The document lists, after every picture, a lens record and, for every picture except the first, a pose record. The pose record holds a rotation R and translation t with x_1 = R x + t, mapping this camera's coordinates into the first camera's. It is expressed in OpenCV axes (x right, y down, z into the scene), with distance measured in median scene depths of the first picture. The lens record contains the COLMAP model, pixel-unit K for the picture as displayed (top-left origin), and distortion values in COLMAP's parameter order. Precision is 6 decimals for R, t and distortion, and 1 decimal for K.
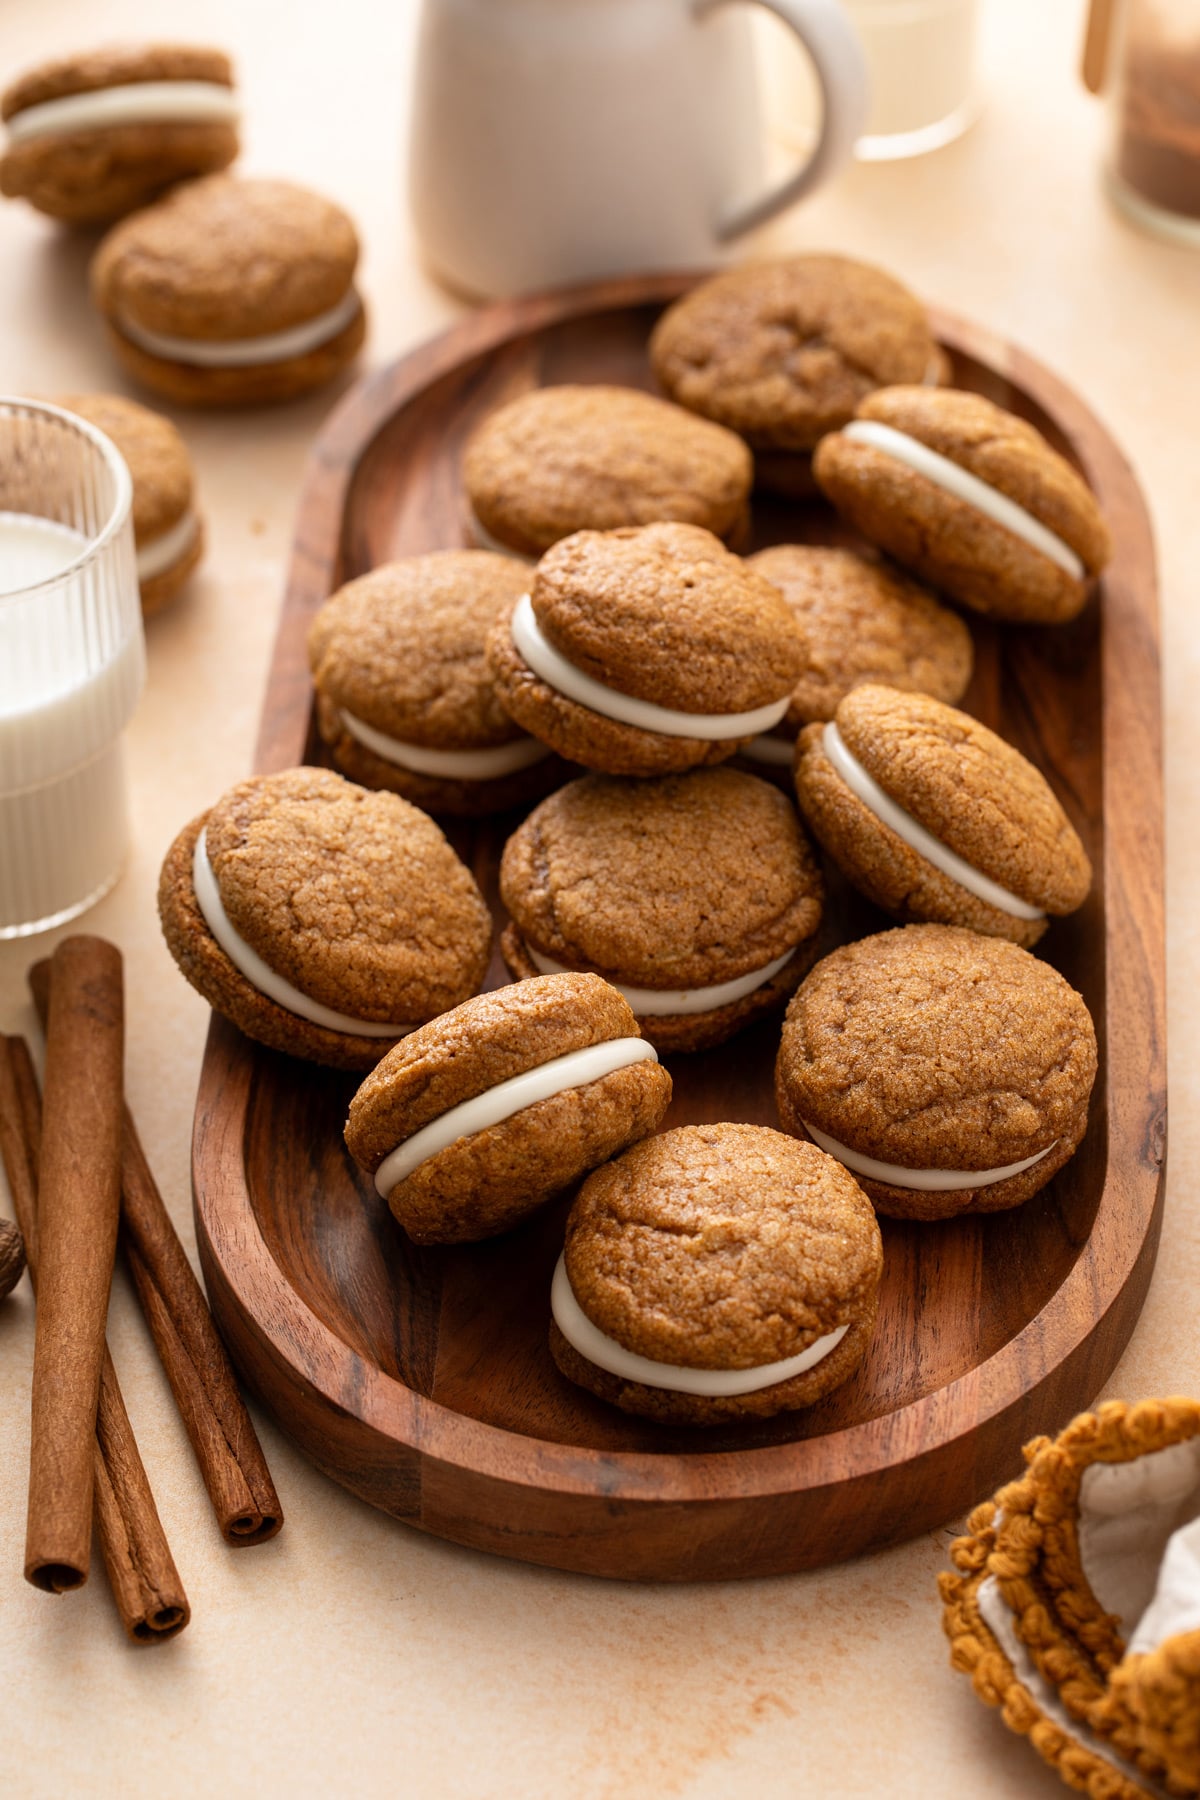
lens RADIAL K [[6575.4, 0, 600.0], [0, 6575.4, 900.0], [0, 0, 1]] dist [-0.043891, -1.827374]
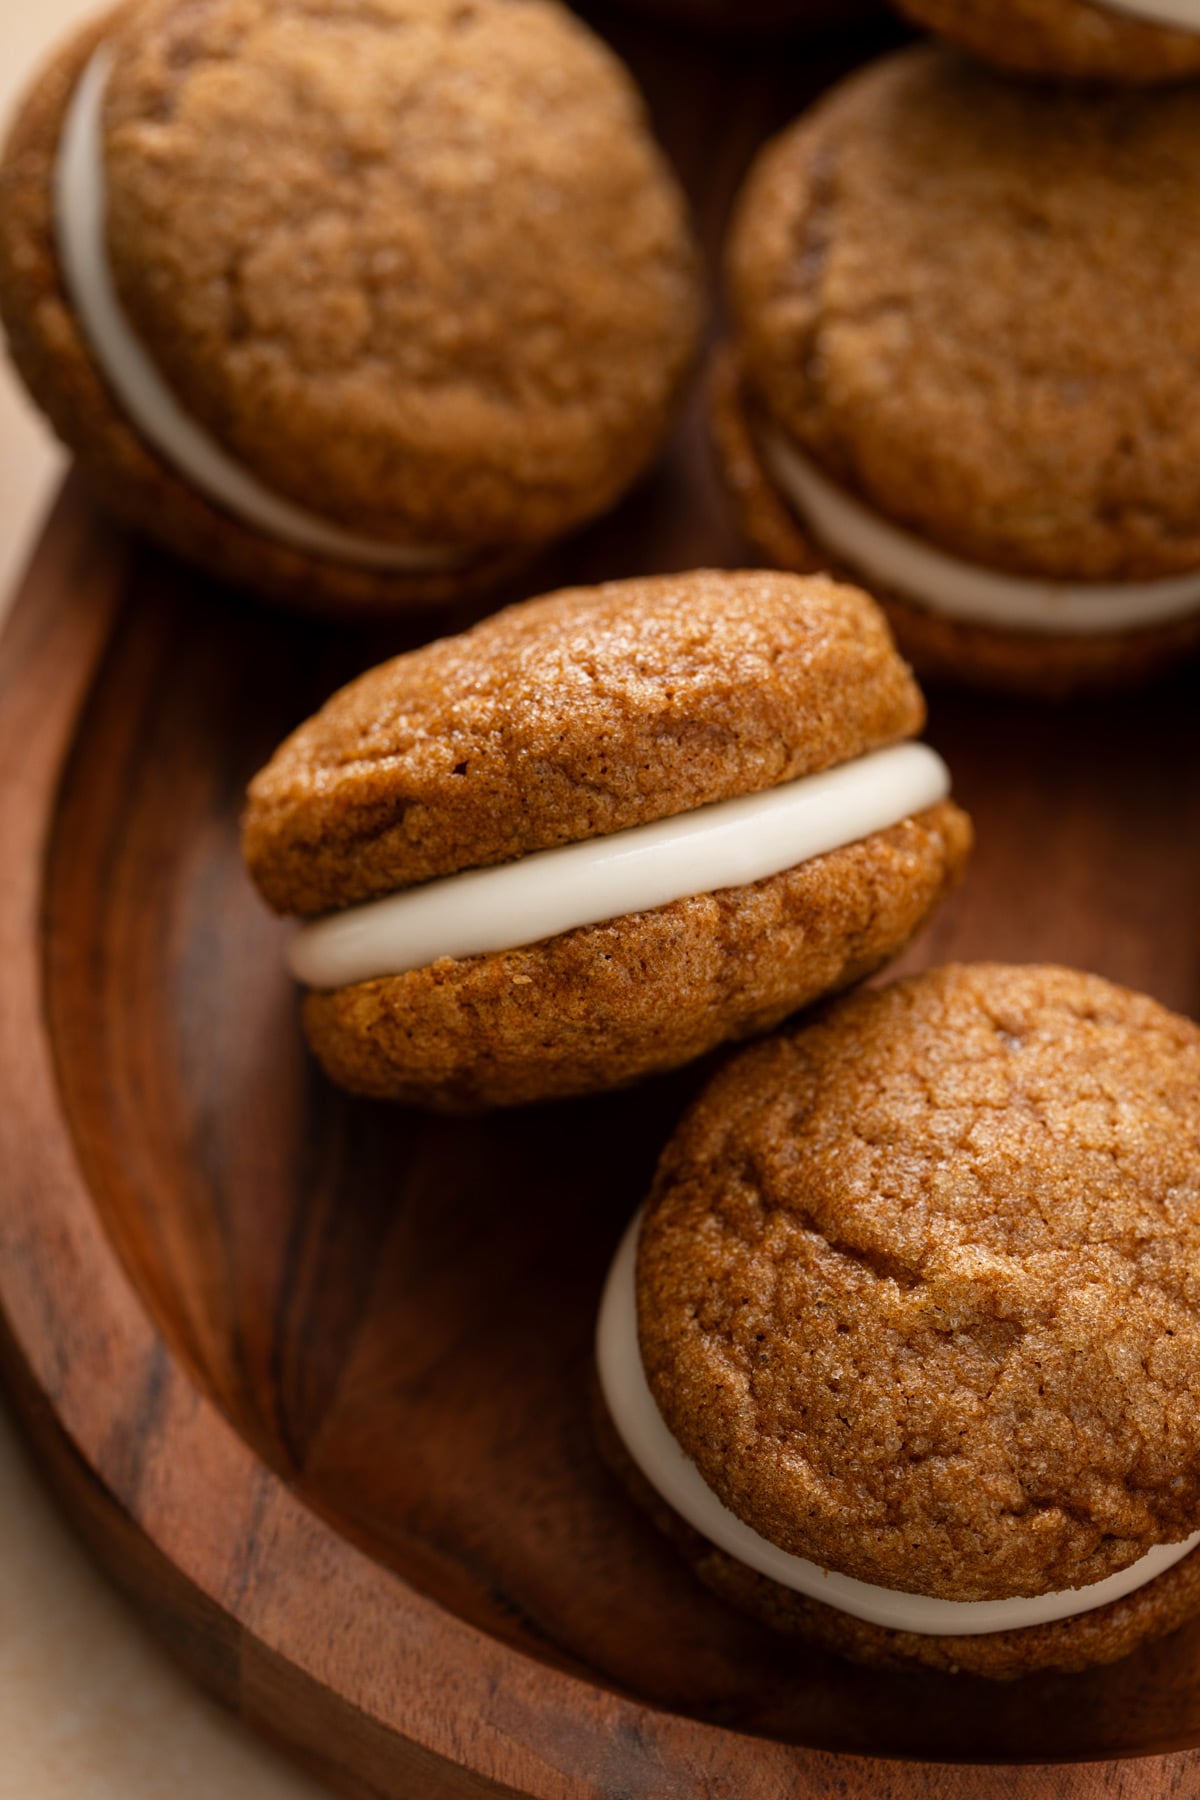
lens RADIAL K [[6575.4, 0, 600.0], [0, 6575.4, 900.0], [0, 0, 1]] dist [-0.043891, -1.827374]
pose [[0.977145, 0.187949, -0.099313, 0.032682], [-0.152001, 0.944368, 0.291659, -0.099441], [0.148605, -0.269897, 0.951353, 0.576378]]
